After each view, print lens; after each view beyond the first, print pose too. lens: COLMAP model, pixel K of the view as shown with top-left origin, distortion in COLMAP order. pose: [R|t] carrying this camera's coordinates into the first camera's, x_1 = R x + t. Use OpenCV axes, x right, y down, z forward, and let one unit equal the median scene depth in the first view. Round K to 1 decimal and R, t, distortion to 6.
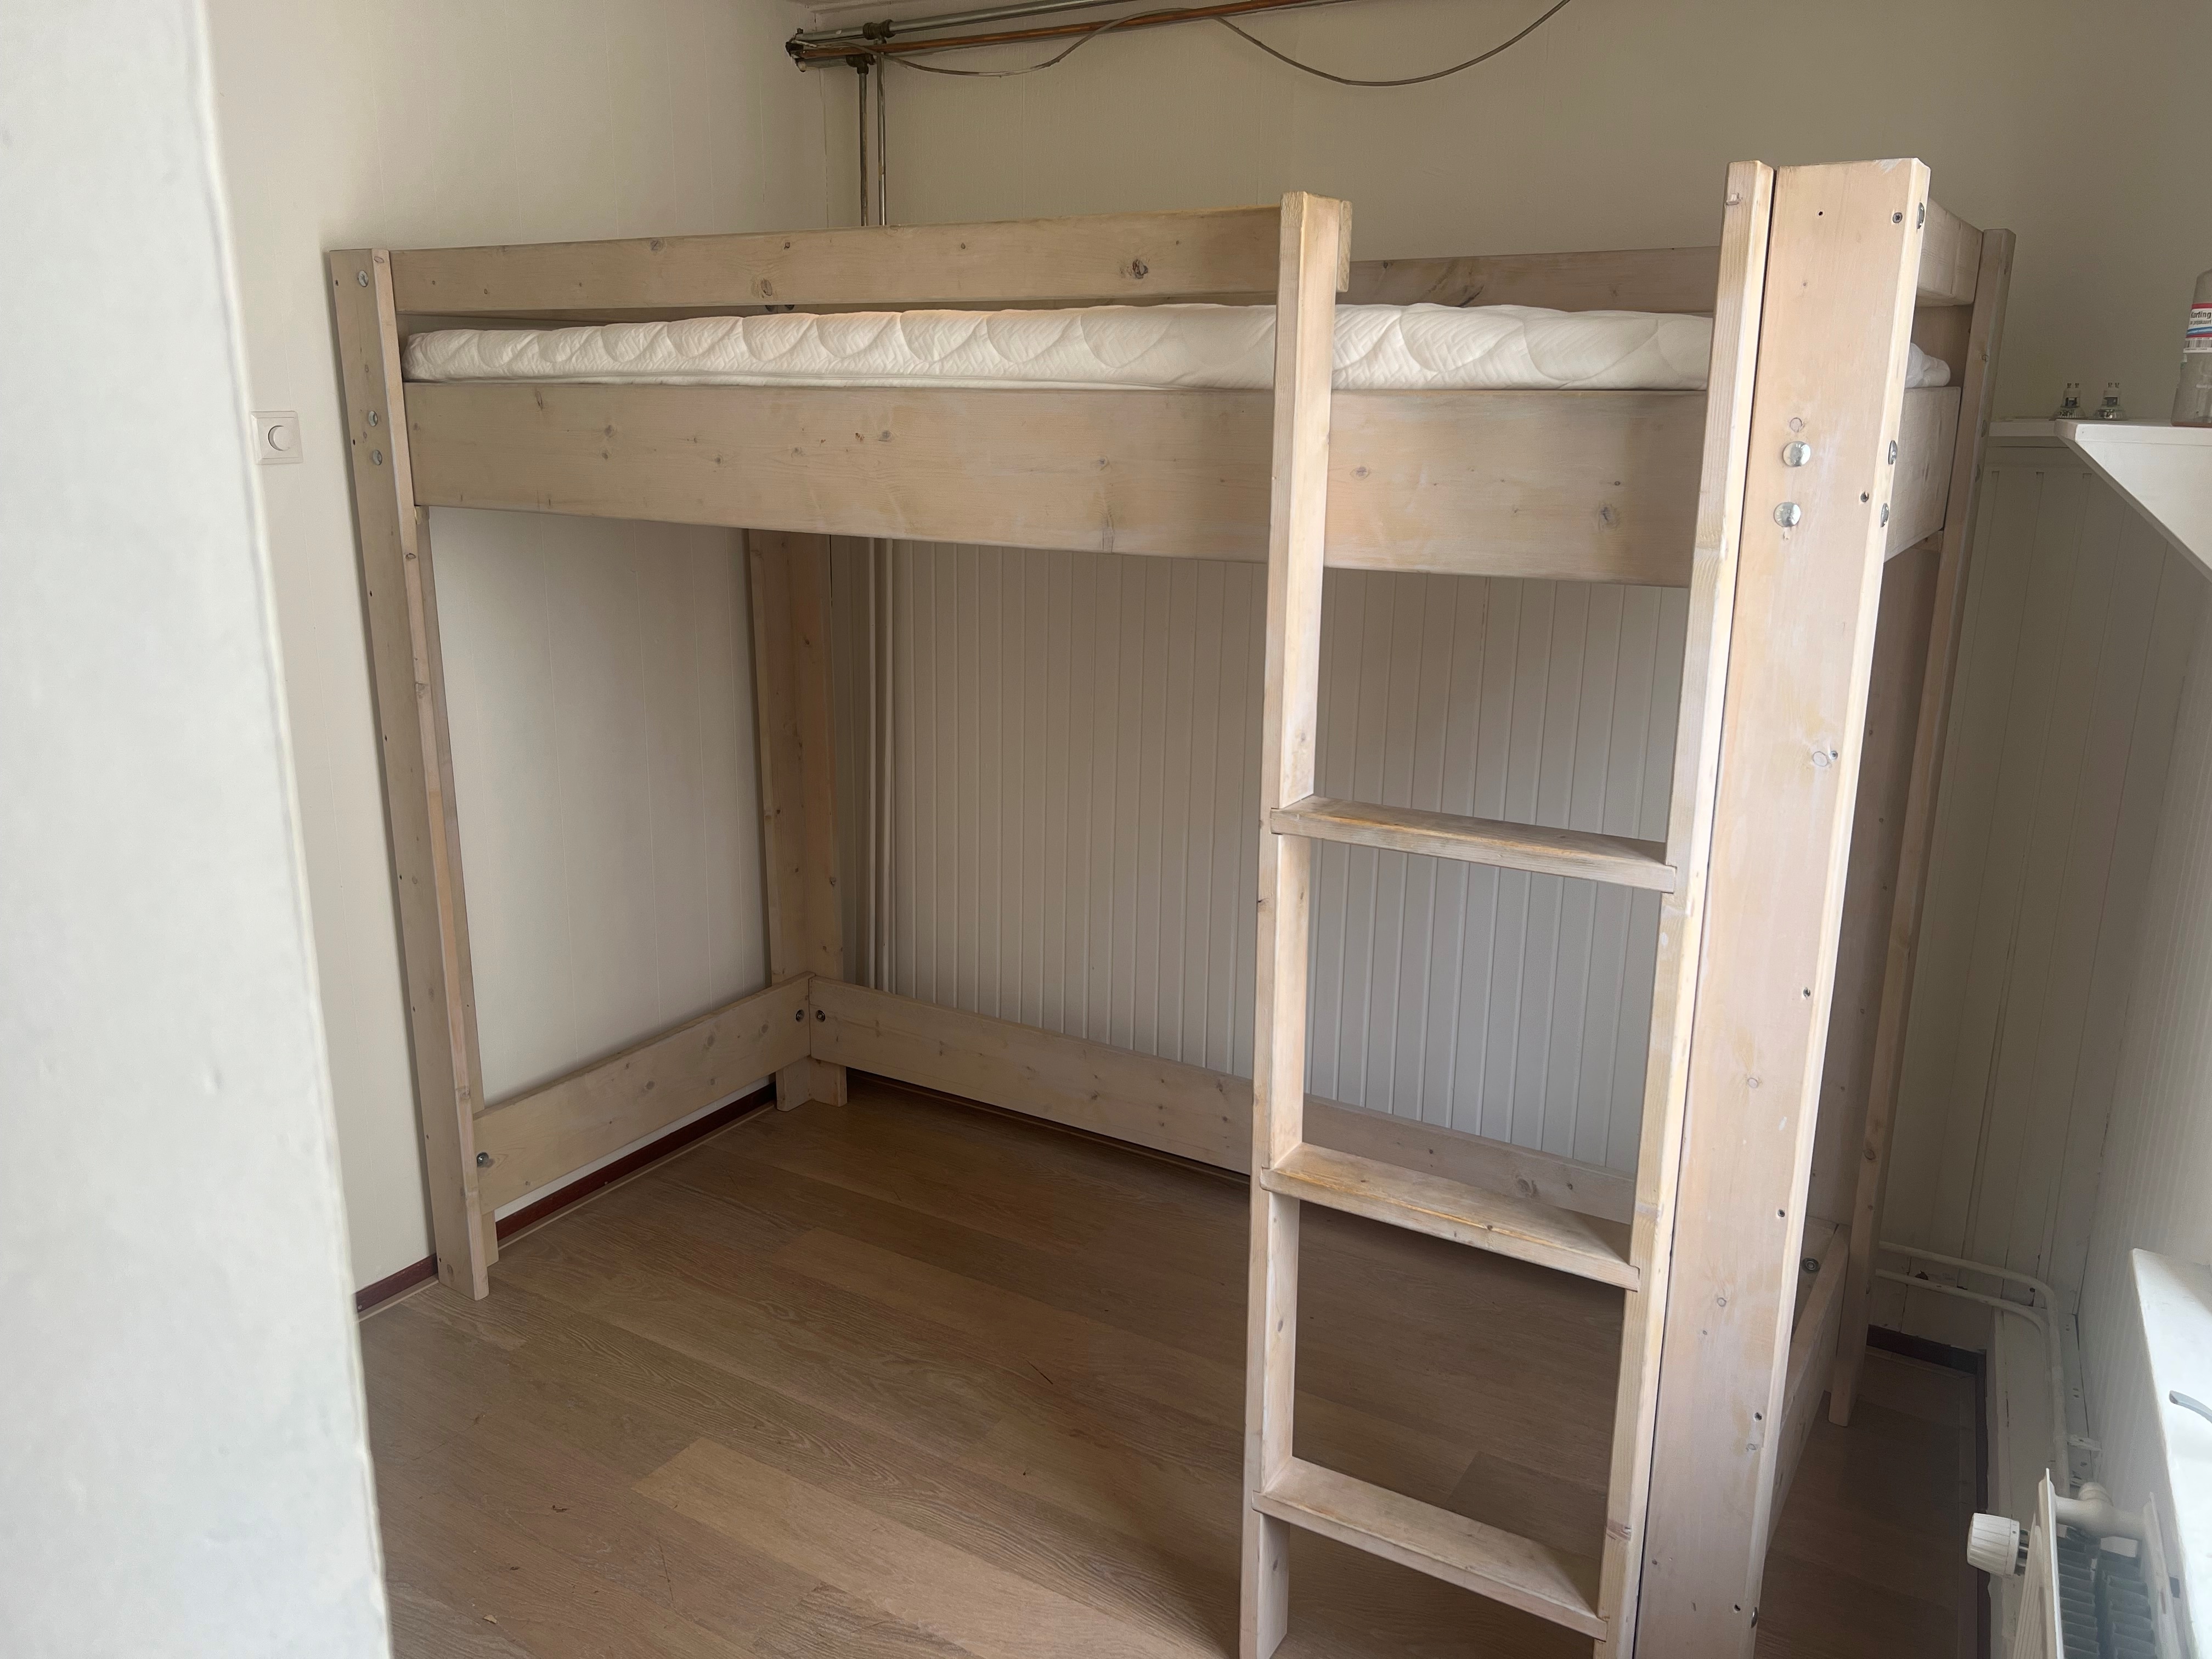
lens RADIAL K [[1602.0, 0, 1113.7], [0, 1602.0, 838.3], [0, 0, 1]] dist [0.105053, -0.202631]
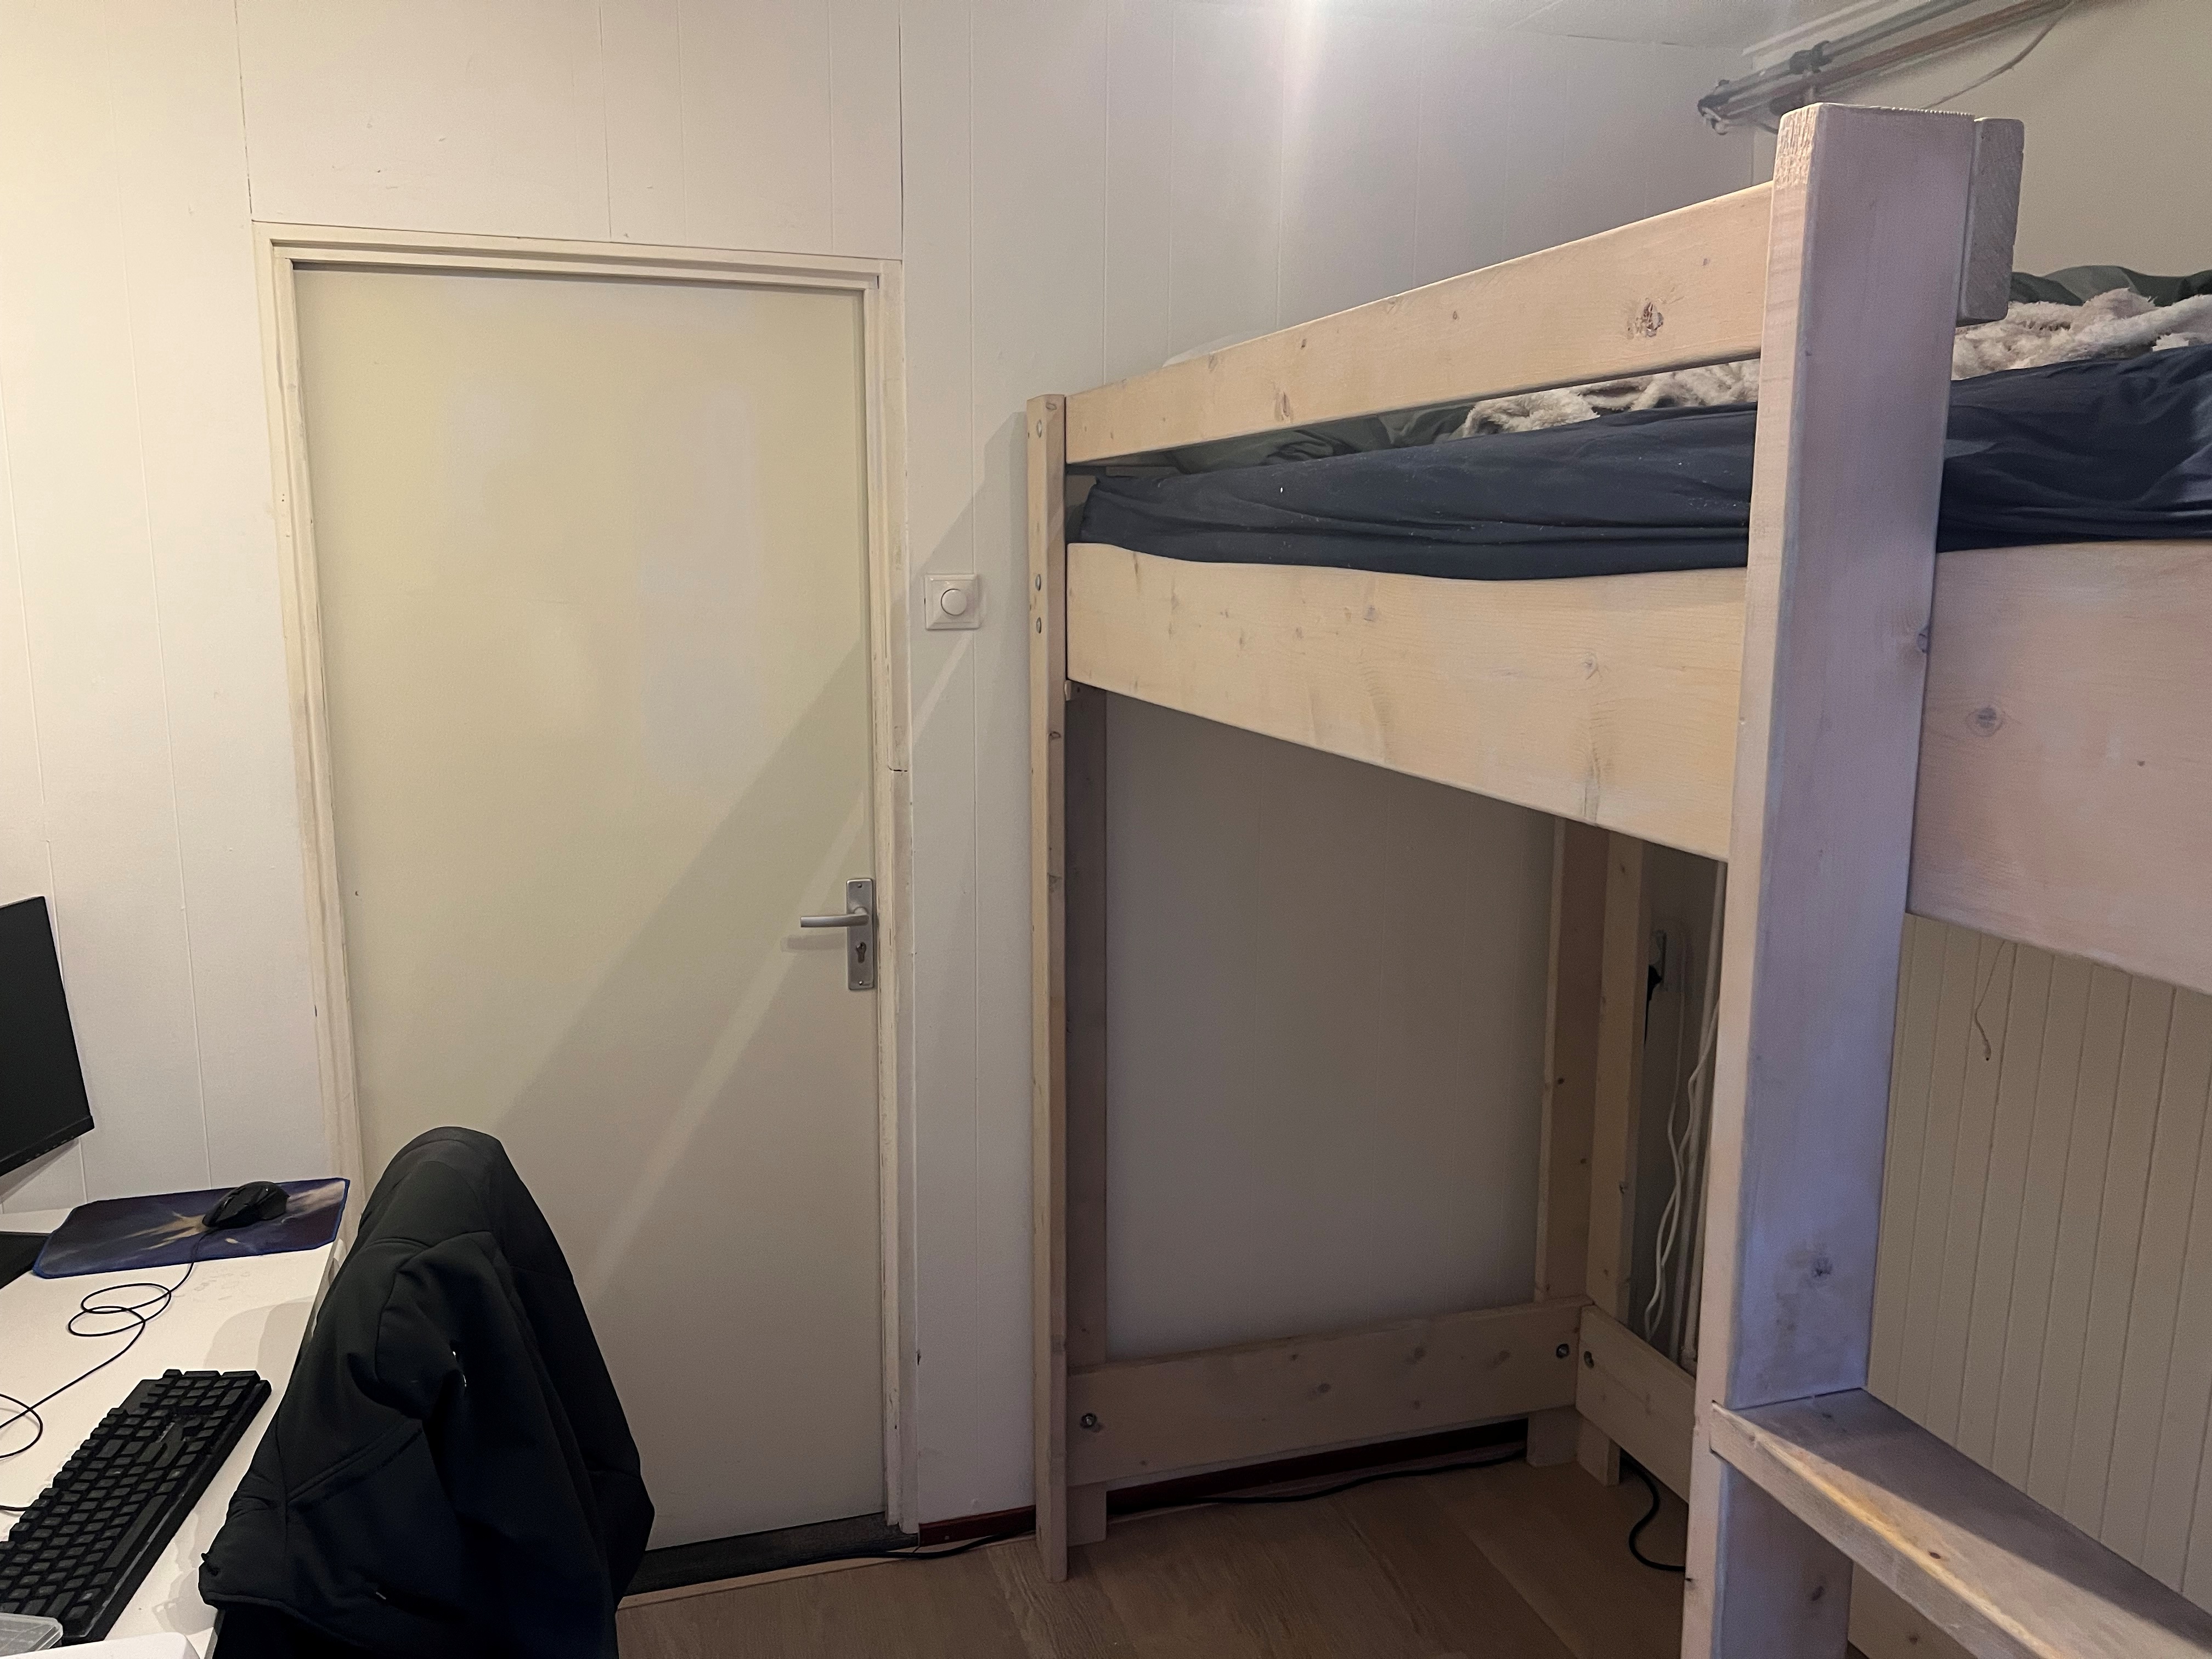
lens RADIAL K [[1618.1, 0, 1147.1], [0, 1618.1, 861.7], [0, 0, 1]] dist [0.023825, -0.063072]
pose [[0.732249, 0.118787, -0.670598, 0.158487], [-0.169358, 0.985500, -0.010360, -0.081958], [0.659643, 0.121158, 0.741749, 0.298697]]
